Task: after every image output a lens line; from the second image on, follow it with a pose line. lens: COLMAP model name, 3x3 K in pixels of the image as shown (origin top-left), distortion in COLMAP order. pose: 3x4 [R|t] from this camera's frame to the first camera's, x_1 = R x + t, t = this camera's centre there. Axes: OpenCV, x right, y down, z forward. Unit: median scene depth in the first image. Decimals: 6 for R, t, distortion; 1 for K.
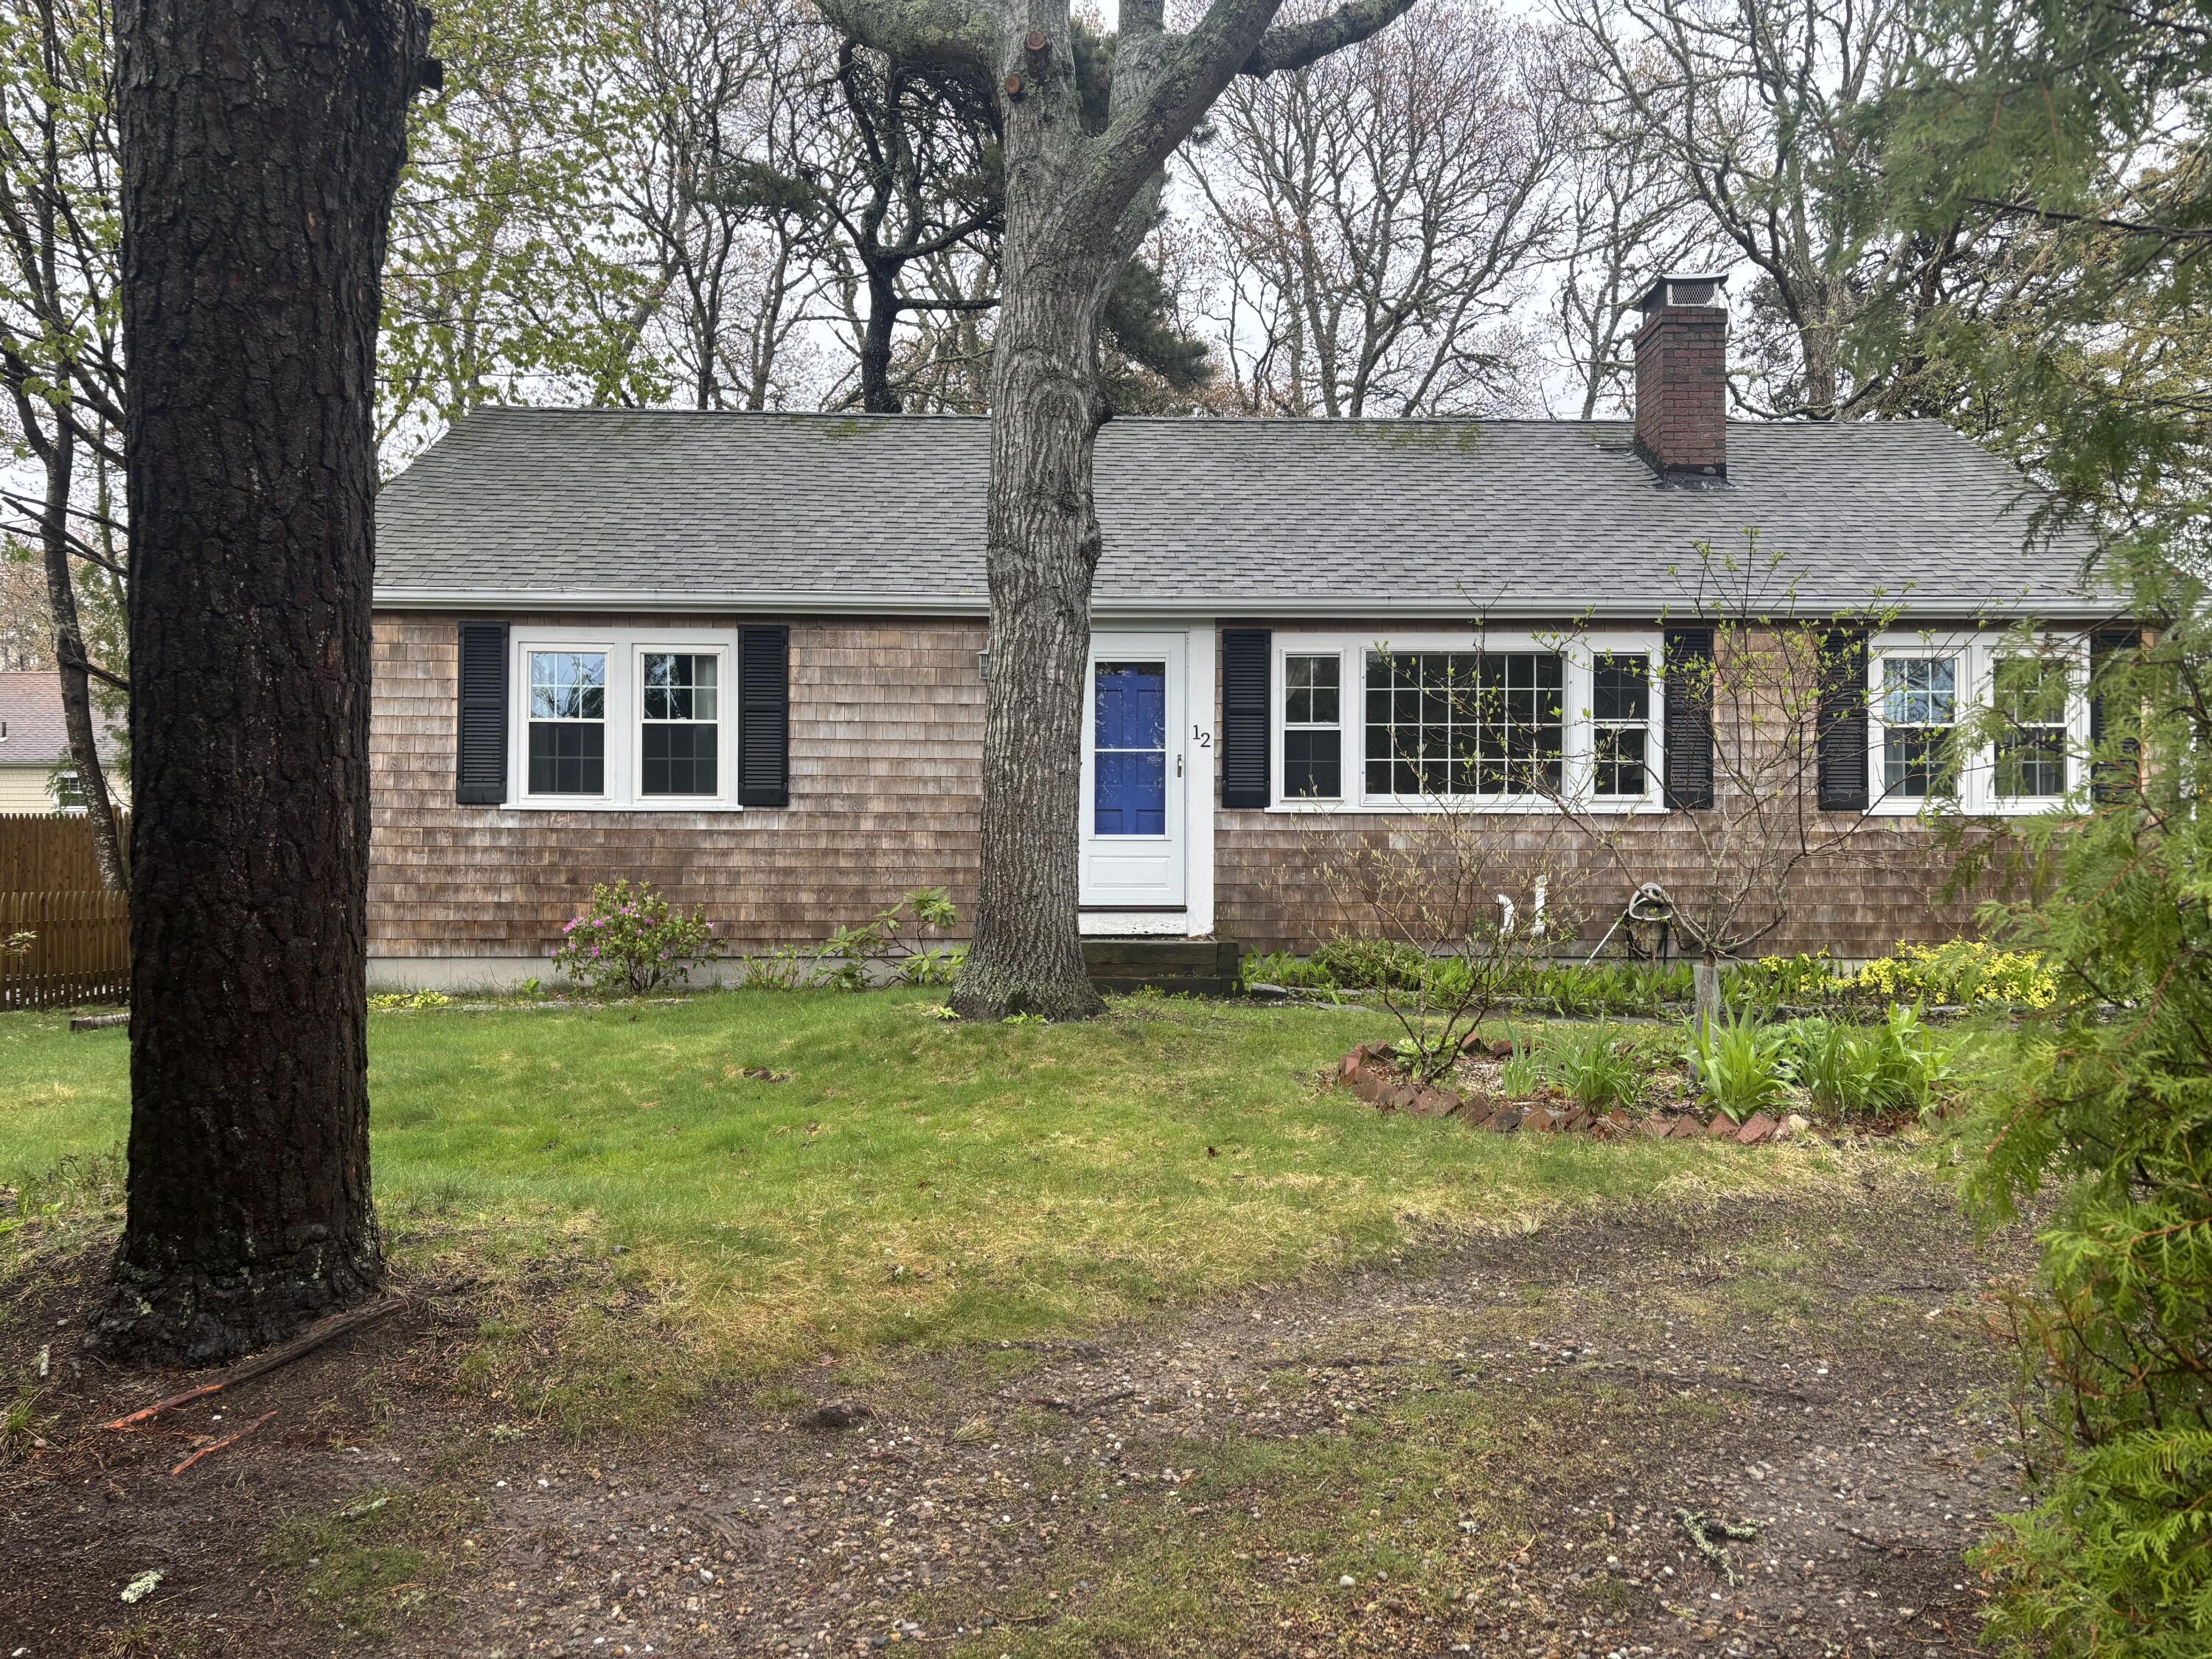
lens RADIAL K [[1660.9, 0, 1106.0], [0, 1660.9, 829.5], [0, 0, 1]] dist [0.181347, -0.480162]
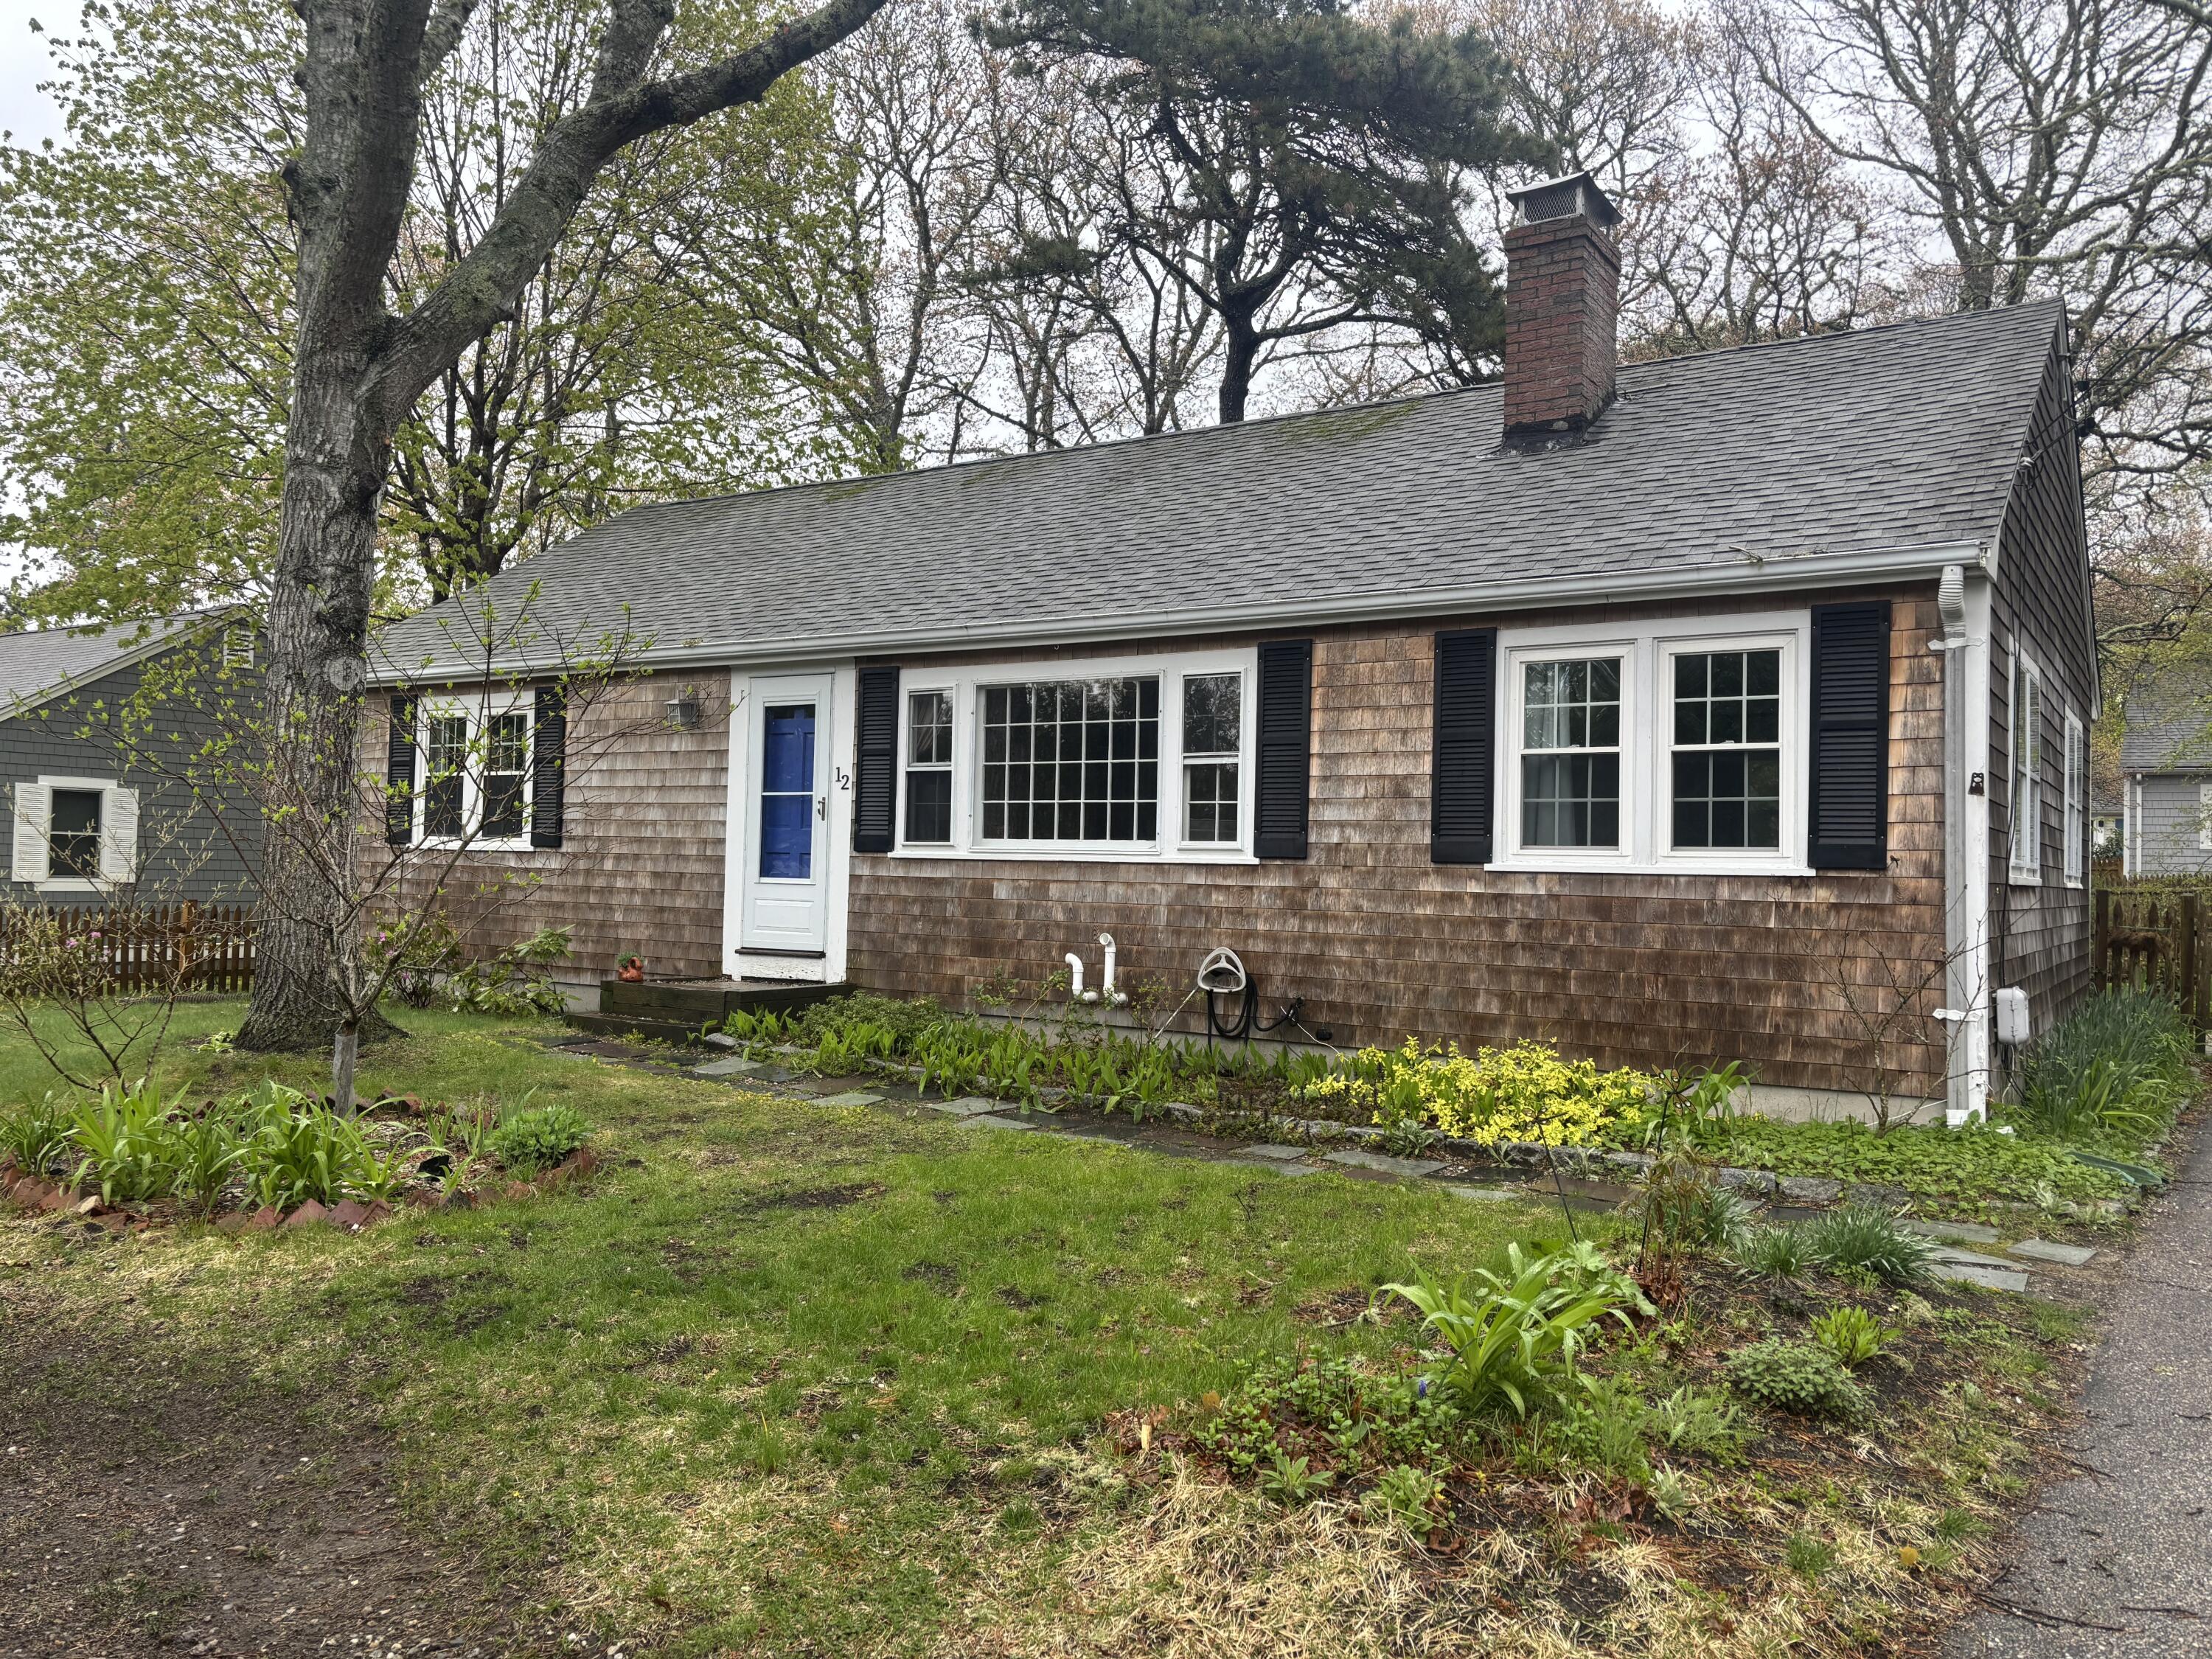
lens RADIAL K [[1660.9, 0, 1106.0], [0, 1660.9, 829.5], [0, 0, 1]] dist [0.181347, -0.480162]
pose [[0.825814, 0.002280, -0.563938, 0.735089], [-0.017812, 0.999598, -0.022042, -0.007437], [0.563661, 0.028248, 0.825523, 0.280375]]
